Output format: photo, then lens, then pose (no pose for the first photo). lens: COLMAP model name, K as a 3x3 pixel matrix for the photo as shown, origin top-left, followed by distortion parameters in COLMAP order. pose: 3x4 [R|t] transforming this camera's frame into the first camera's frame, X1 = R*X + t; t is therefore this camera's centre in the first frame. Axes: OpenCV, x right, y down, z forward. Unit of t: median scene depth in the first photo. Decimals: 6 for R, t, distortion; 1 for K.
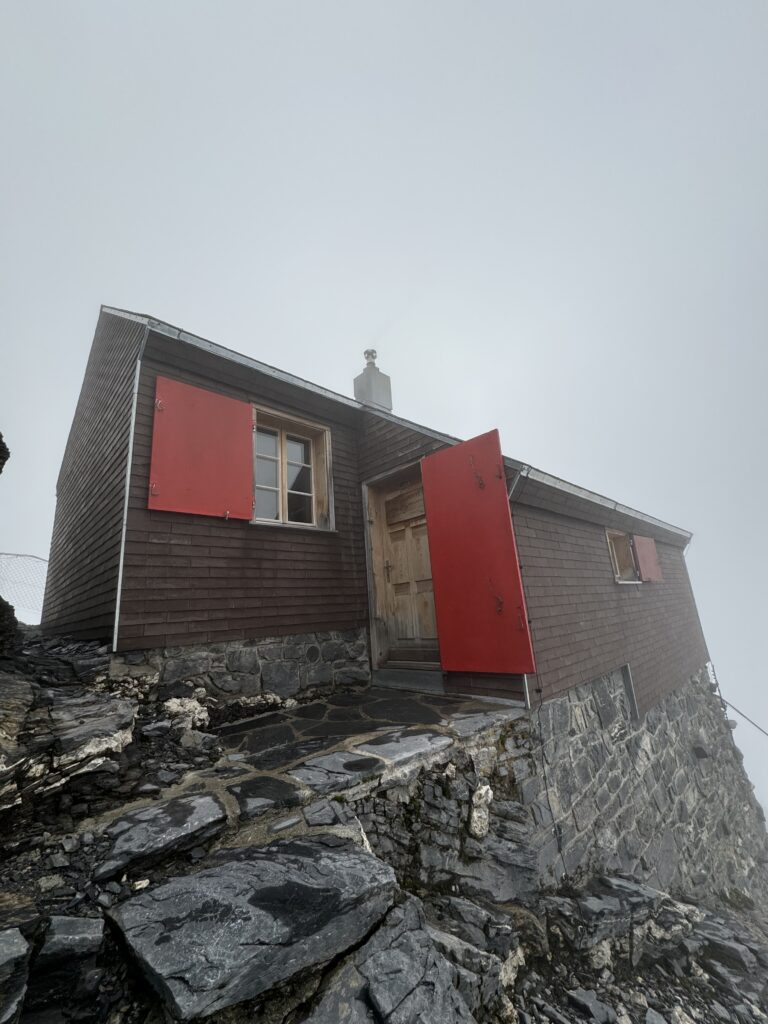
lens RADIAL K [[408.2, 0, 384.0], [0, 408.2, 512.0], [0, 0, 1]] dist [-0.000010, -0.000001]
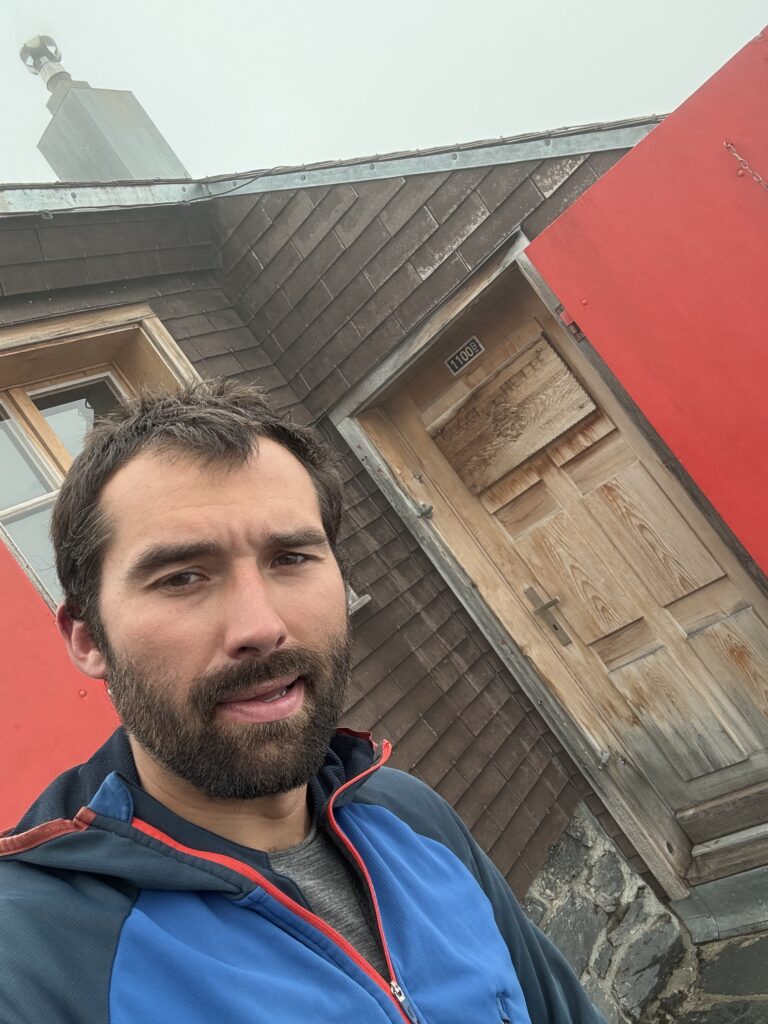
lens RADIAL K [[904.4, 0, 384.0], [0, 904.4, 512.0], [0, 0, 1]] dist [0.040919, -0.008694]
pose [[0.852182, -0.505004, 0.136957, -0.157538], [0.480149, 0.858753, 0.178887, -0.118604], [-0.207951, -0.086684, 0.974291, 0.332082]]
